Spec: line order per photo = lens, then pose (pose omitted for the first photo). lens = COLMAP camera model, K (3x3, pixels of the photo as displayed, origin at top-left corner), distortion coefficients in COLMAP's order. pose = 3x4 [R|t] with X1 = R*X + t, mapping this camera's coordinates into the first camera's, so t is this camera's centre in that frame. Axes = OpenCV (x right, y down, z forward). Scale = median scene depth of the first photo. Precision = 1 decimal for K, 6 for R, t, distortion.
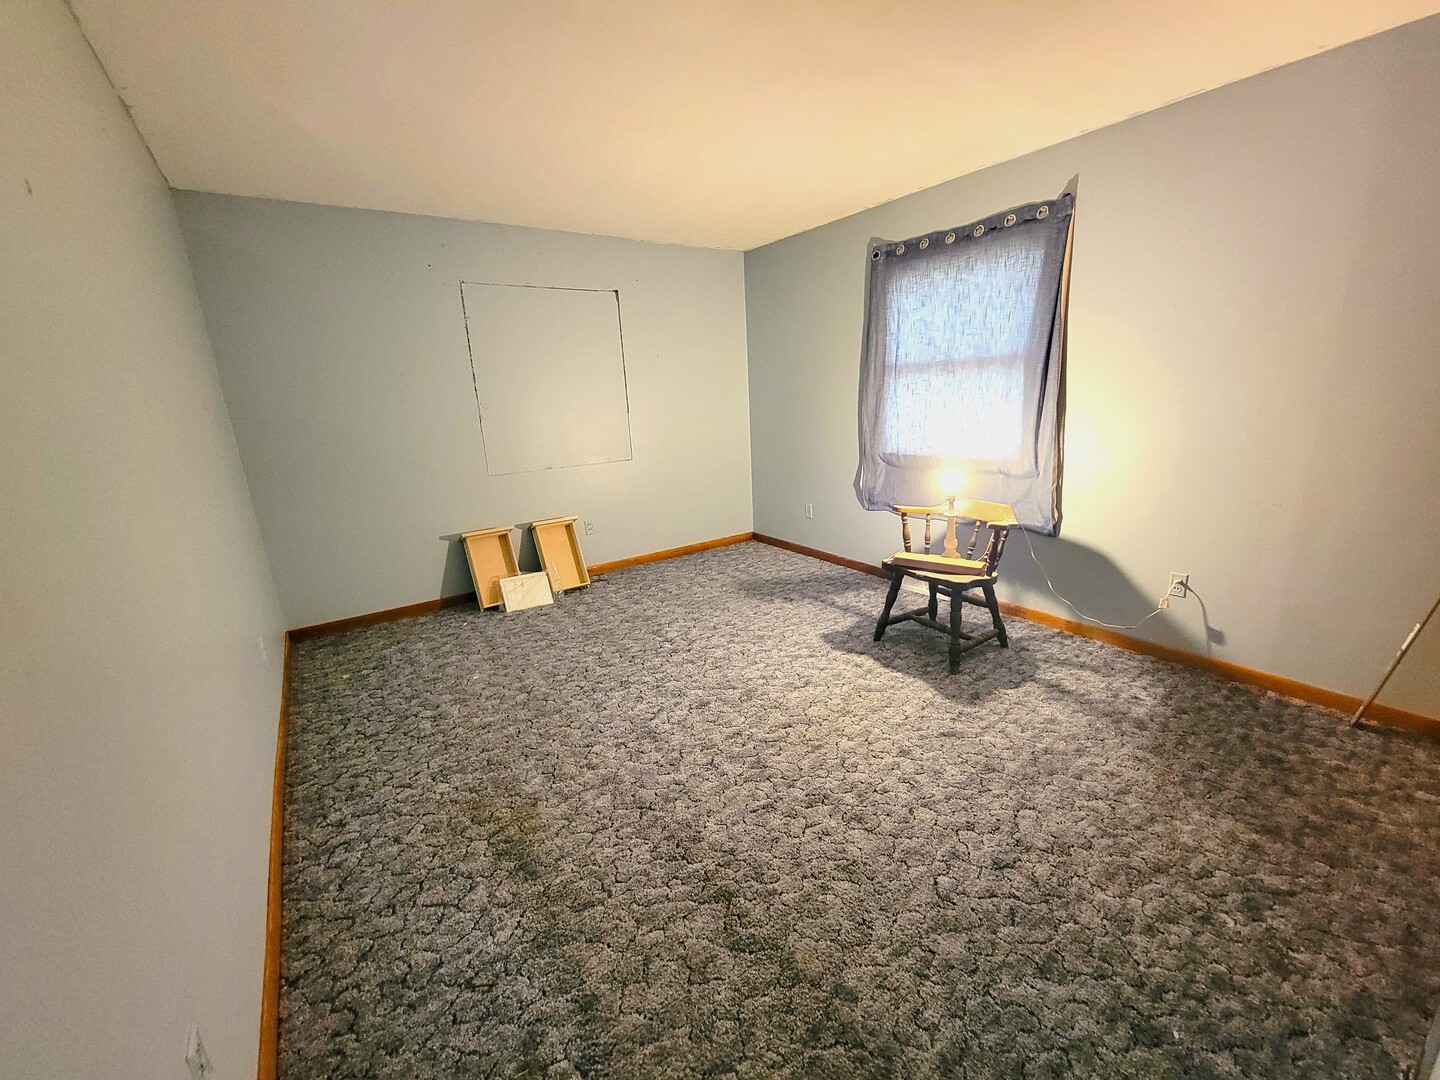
lens RADIAL K [[591.7, 0, 732.0], [0, 591.7, 549.1], [0, 0, 1]] dist [-0.002601, 0.000214]
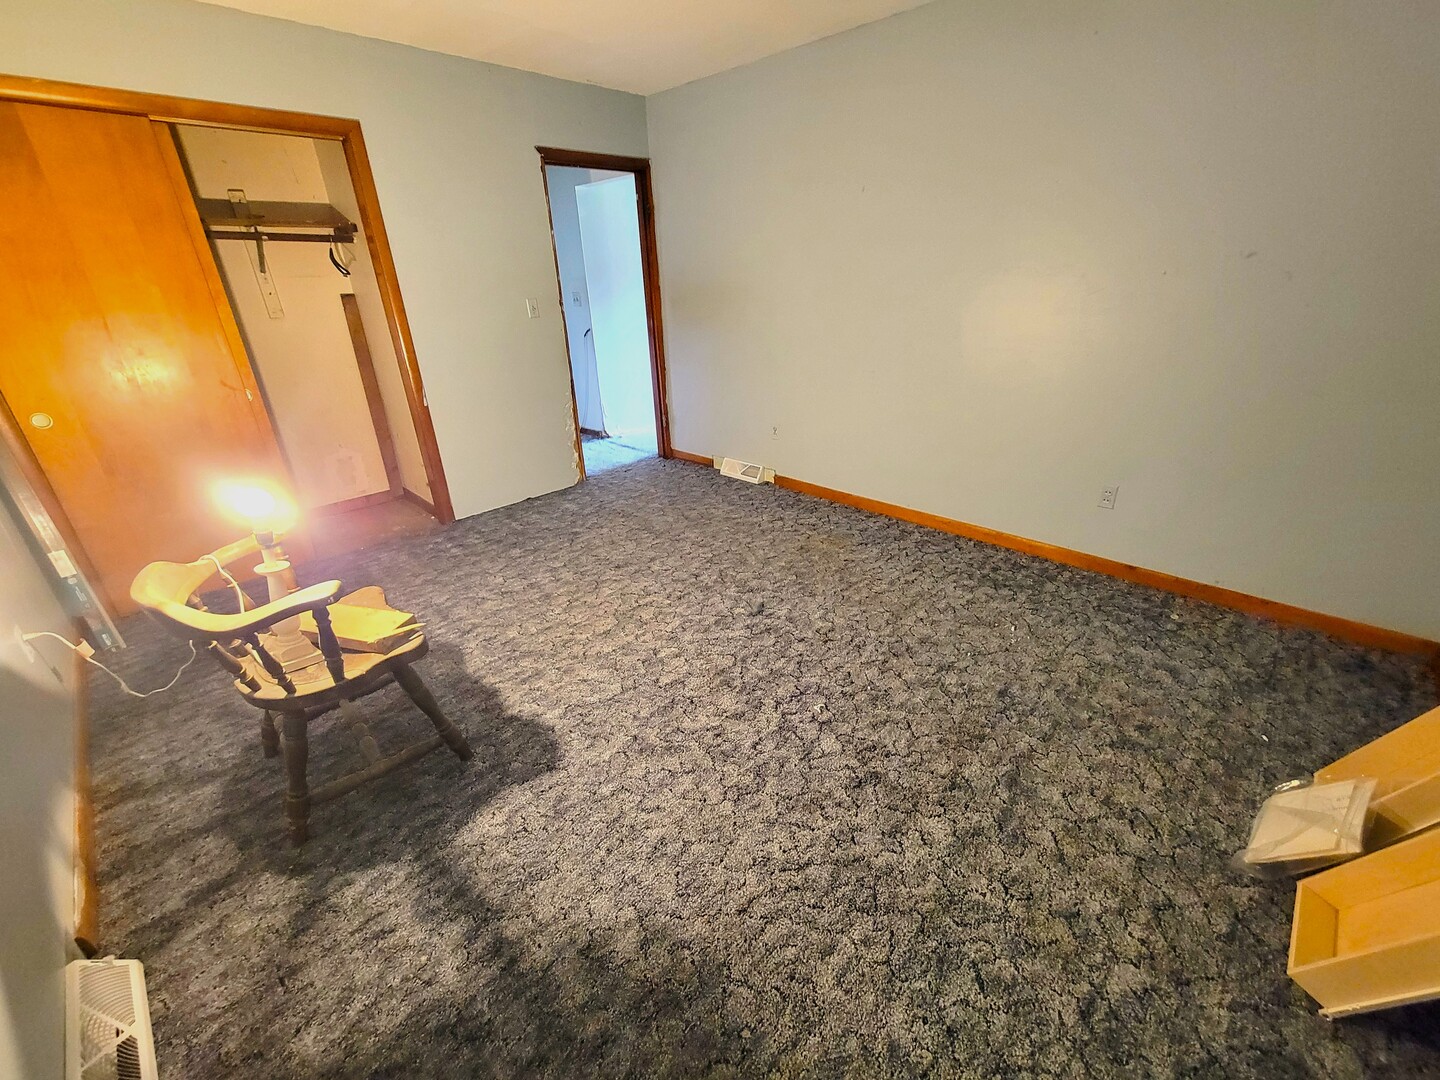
lens RADIAL K [[591.7, 0, 732.0], [0, 591.7, 549.1], [0, 0, 1]] dist [-0.002601, 0.000214]
pose [[-0.981325, 0.137777, -0.134234, 0.039151], [0.019345, 0.764986, 0.643756, -0.368670], [0.191382, 0.629137, -0.753365, 1.352620]]
